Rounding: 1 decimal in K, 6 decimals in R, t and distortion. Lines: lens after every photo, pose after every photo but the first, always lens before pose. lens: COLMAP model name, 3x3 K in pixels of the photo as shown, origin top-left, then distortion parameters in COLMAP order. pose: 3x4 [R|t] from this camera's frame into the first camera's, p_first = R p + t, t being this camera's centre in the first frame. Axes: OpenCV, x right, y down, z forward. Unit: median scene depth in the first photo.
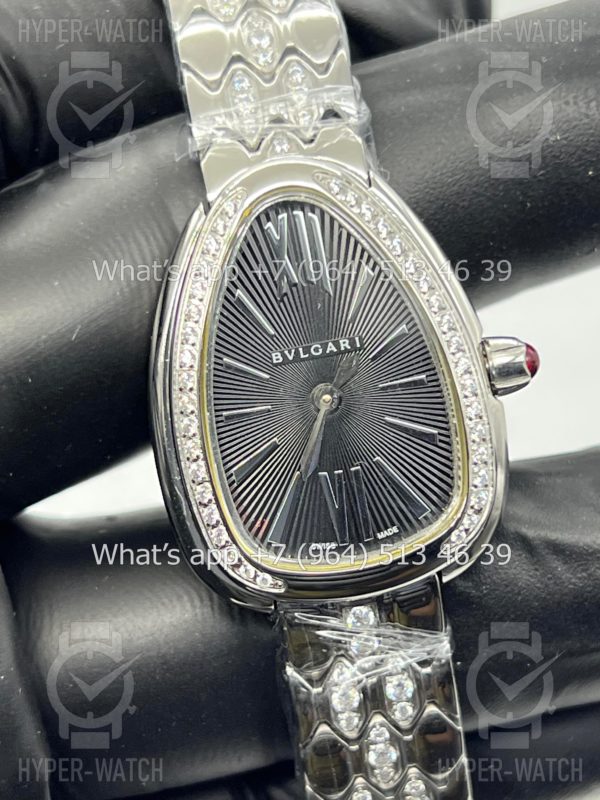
lens RADIAL K [[1828.0, 0, 298.4], [0, 1828.0, 354.4], [0, 0, 1]] dist [0.075524, -5.465866]
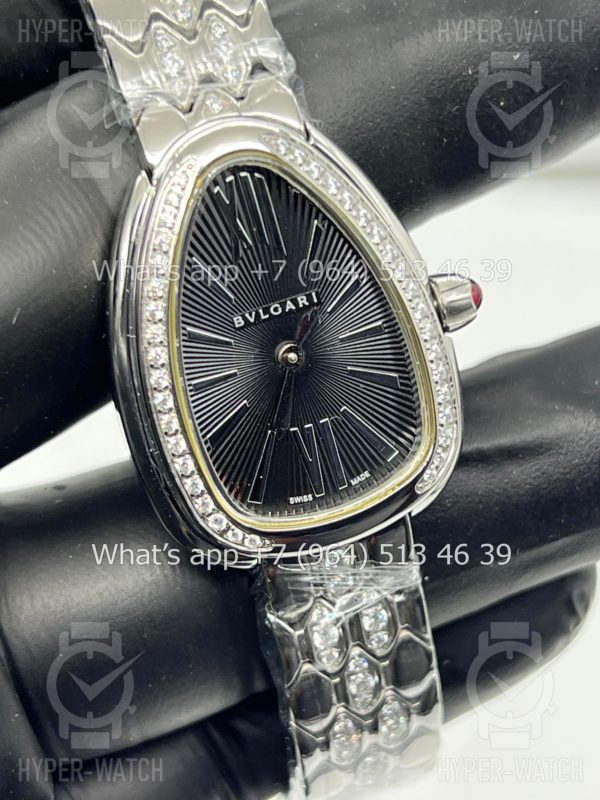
lens RADIAL K [[1828.0, 0, 298.4], [0, 1828.0, 354.4], [0, 0, 1]] dist [0.075524, -5.465866]
pose [[0.974703, -0.112310, 0.193237, -0.173461], [0.086627, 0.986832, 0.136592, -0.113230], [-0.206033, -0.116397, 0.971598, 0.013351]]
